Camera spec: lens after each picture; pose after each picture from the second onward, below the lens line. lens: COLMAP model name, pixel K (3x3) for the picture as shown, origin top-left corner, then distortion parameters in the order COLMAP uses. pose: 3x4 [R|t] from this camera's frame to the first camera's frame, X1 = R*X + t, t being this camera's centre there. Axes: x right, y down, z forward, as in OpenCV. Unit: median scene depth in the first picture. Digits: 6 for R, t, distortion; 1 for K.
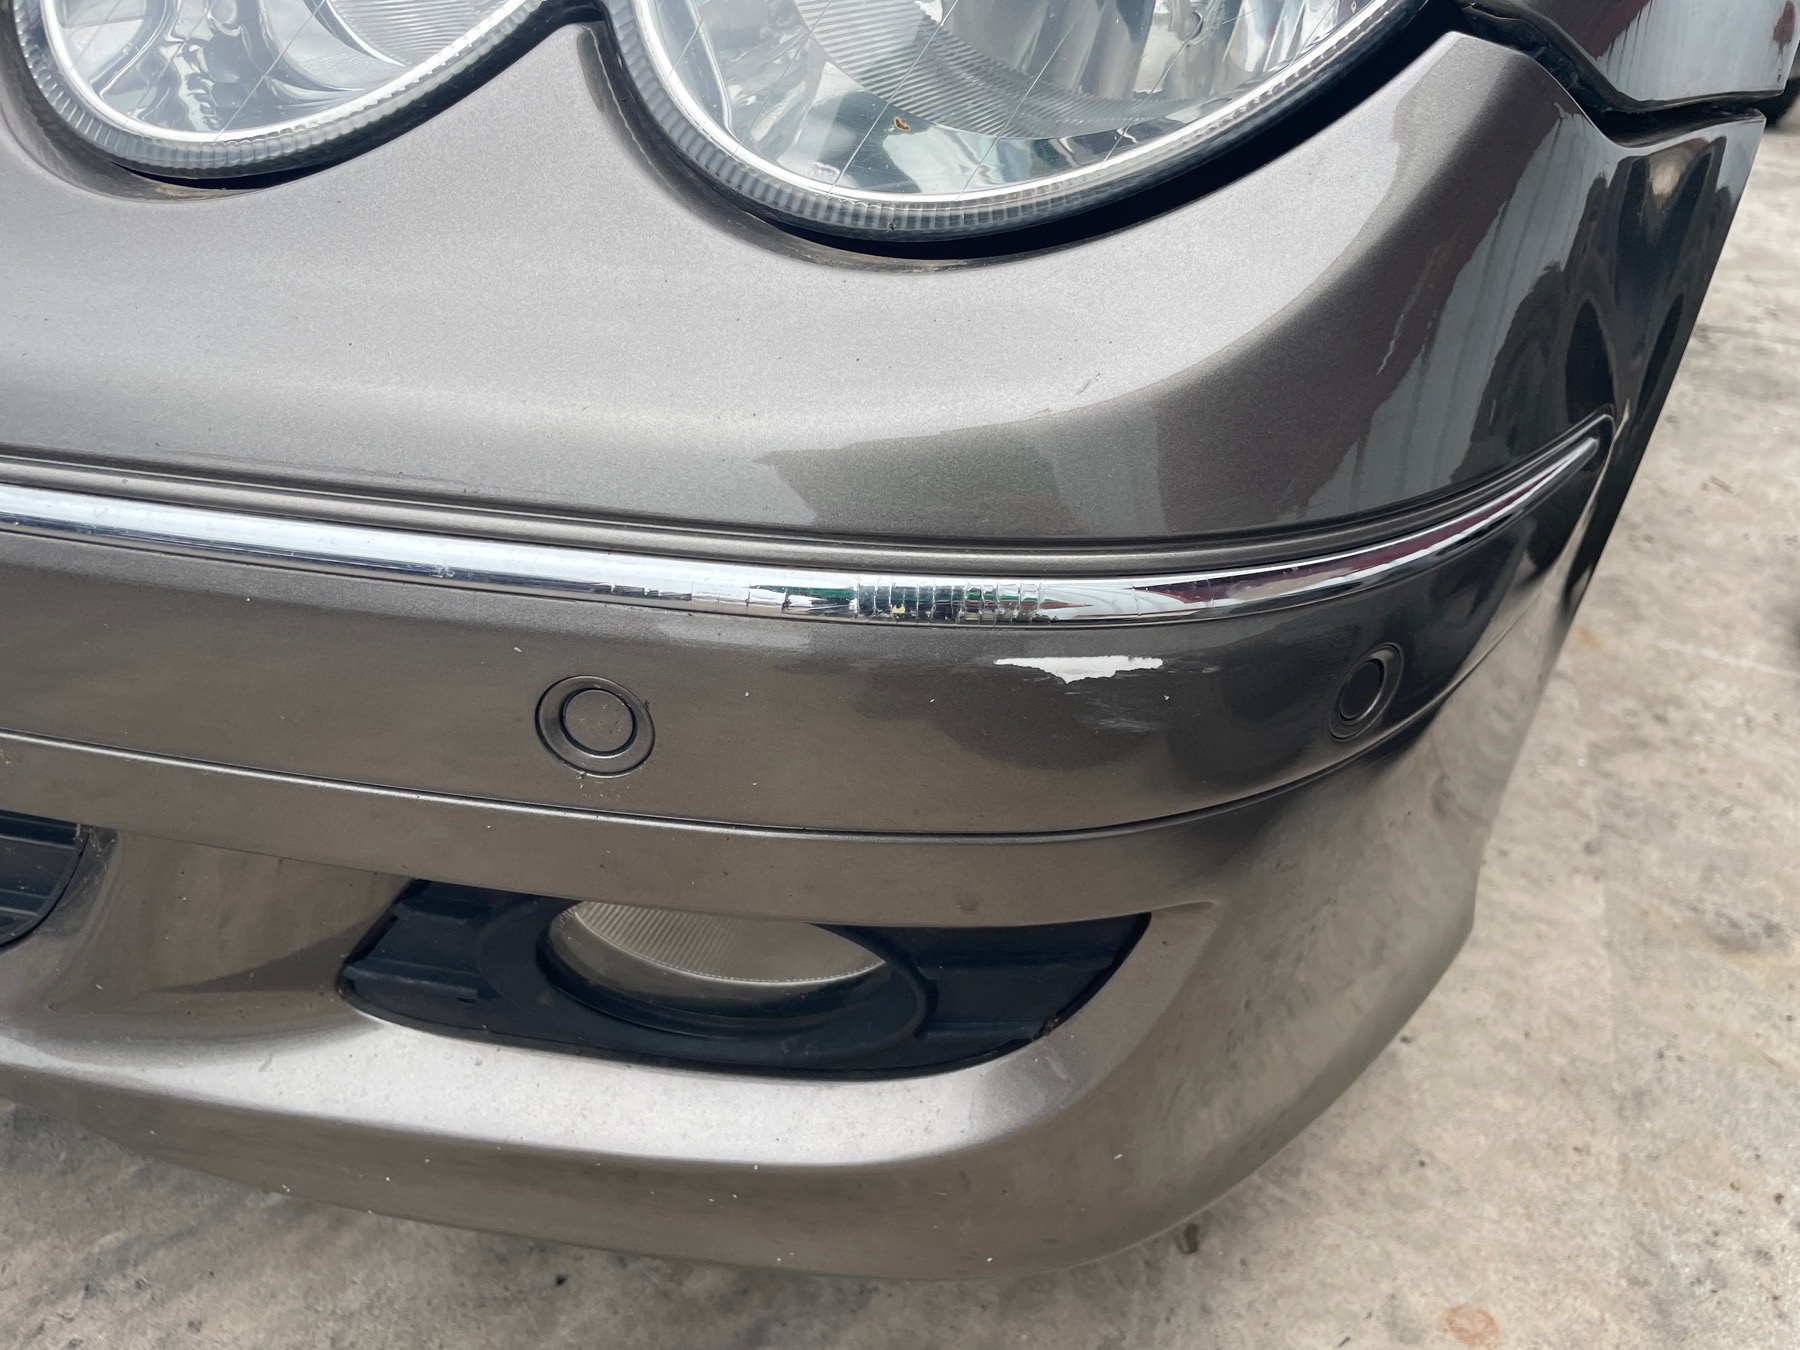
lens RADIAL K [[1370.5, 0, 915.6], [0, 1370.5, 677.5], [0, 0, 1]] dist [0.078806, -0.106222]
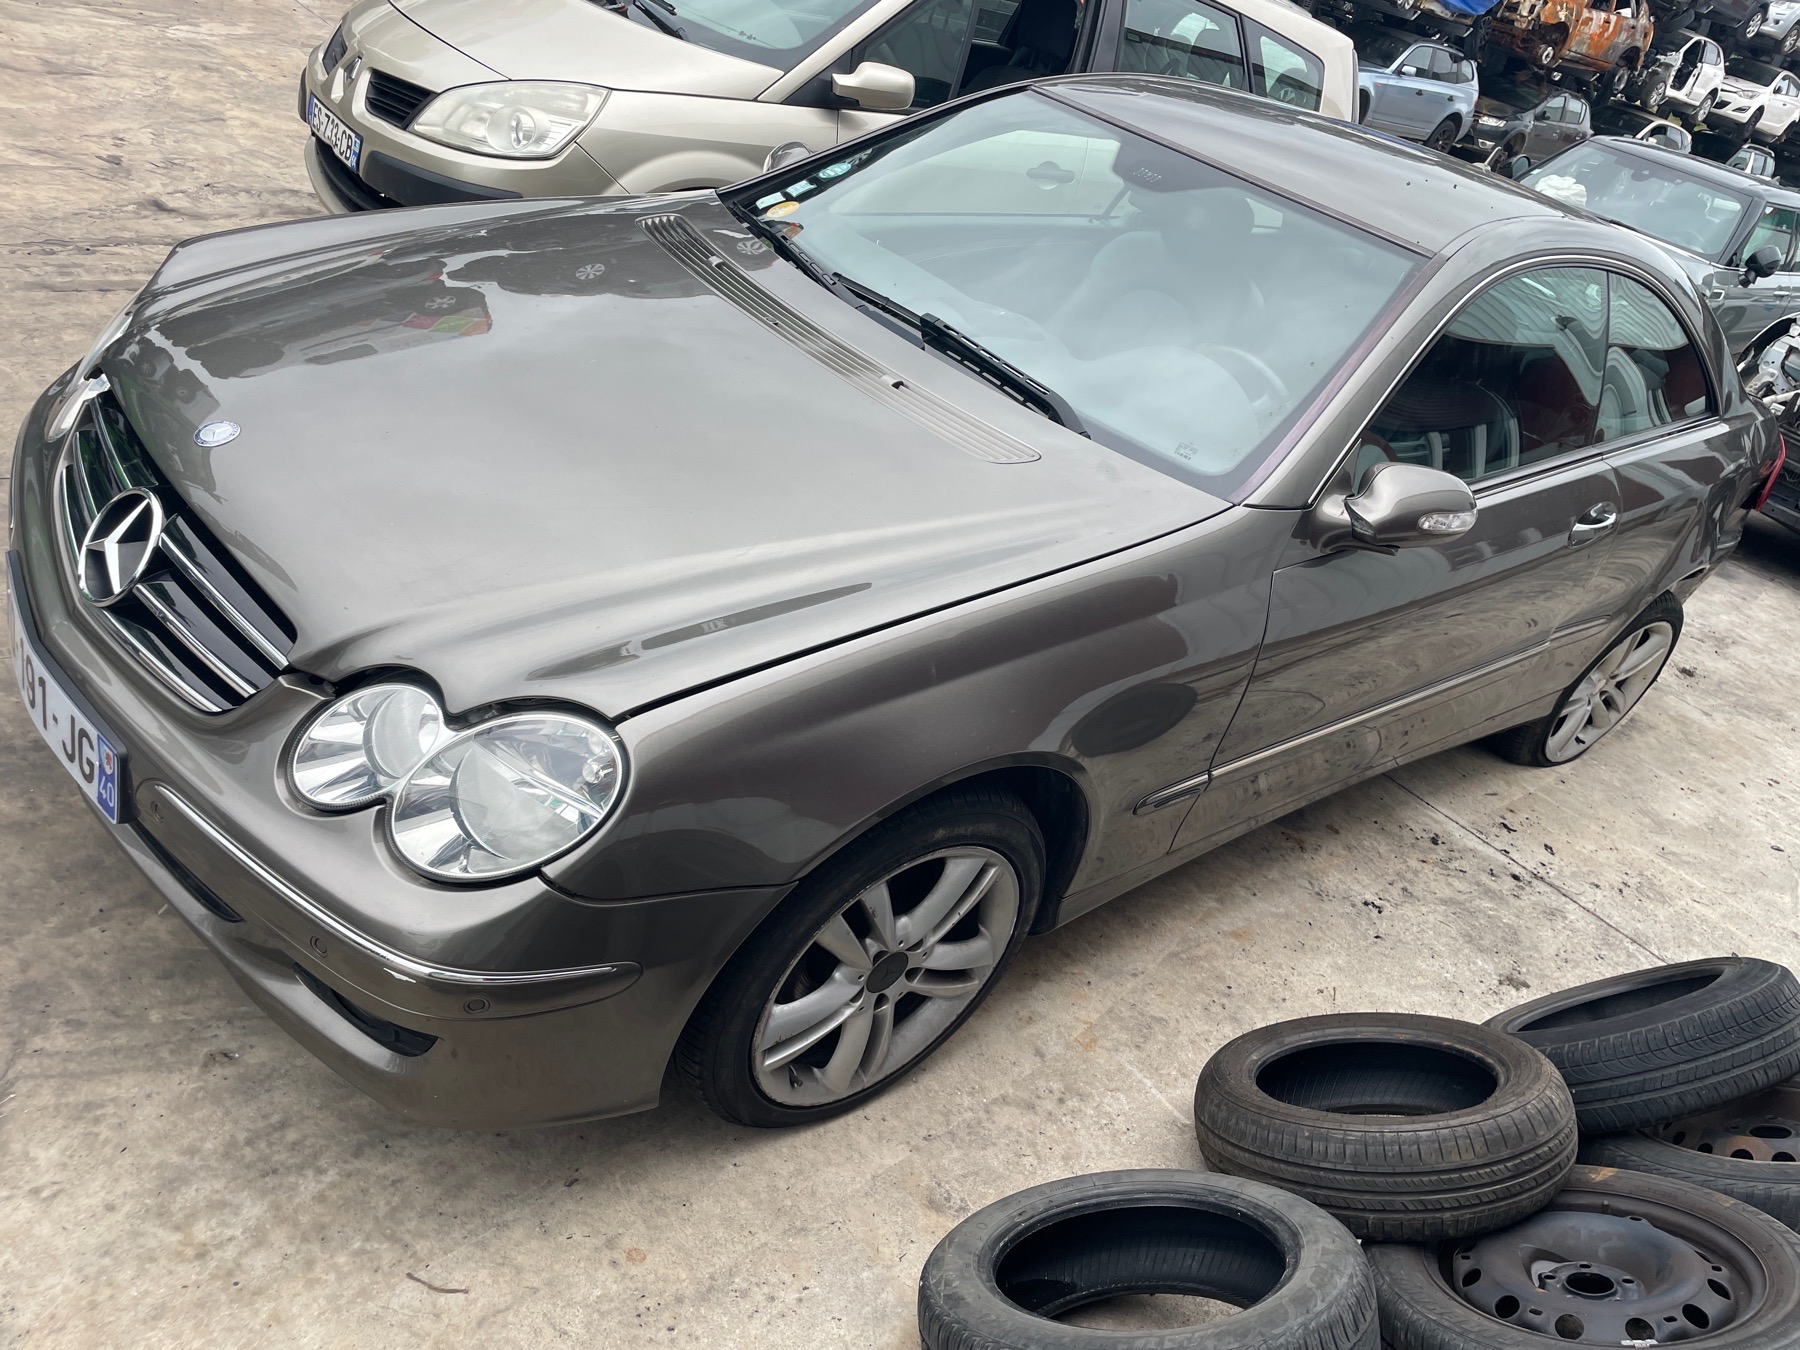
lens RADIAL K [[1370.5, 0, 927.7], [0, 1370.5, 681.4], [0, 0, 1]] dist [0.078806, -0.106222]
pose [[0.895268, 0.354679, -0.269625, 1.215330], [-0.369912, 0.929046, -0.006149, -0.724936], [0.248313, 0.105242, 0.962946, -1.489590]]
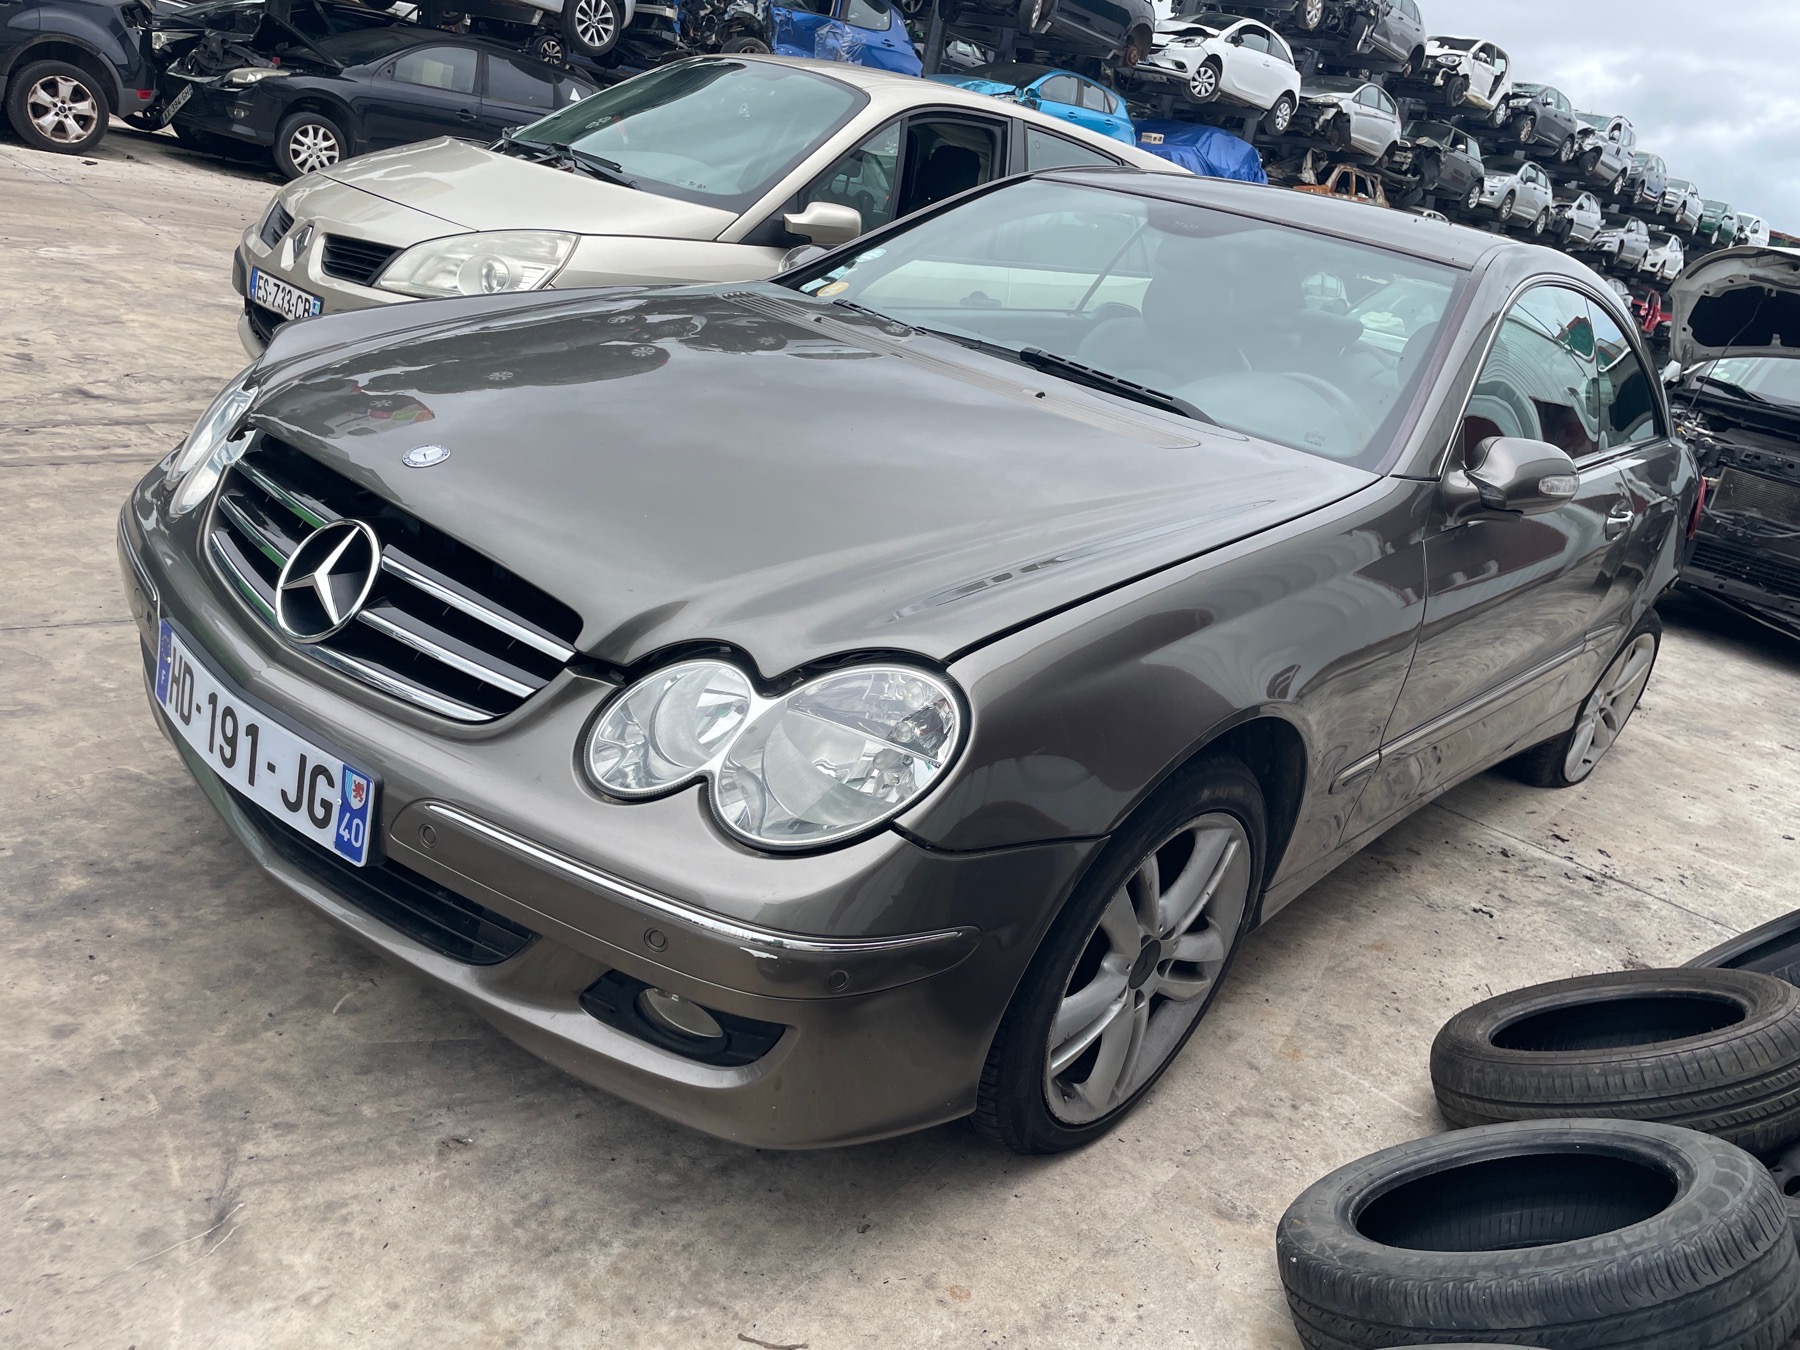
lens RADIAL K [[1370.5, 0, 914.3], [0, 1370.5, 678.1], [0, 0, 1]] dist [0.078806, -0.106222]
pose [[0.955087, 0.214550, -0.204394, 0.586142], [-0.252712, 0.949937, -0.183730, -0.073081], [0.154742, 0.227131, 0.961492, -1.515912]]
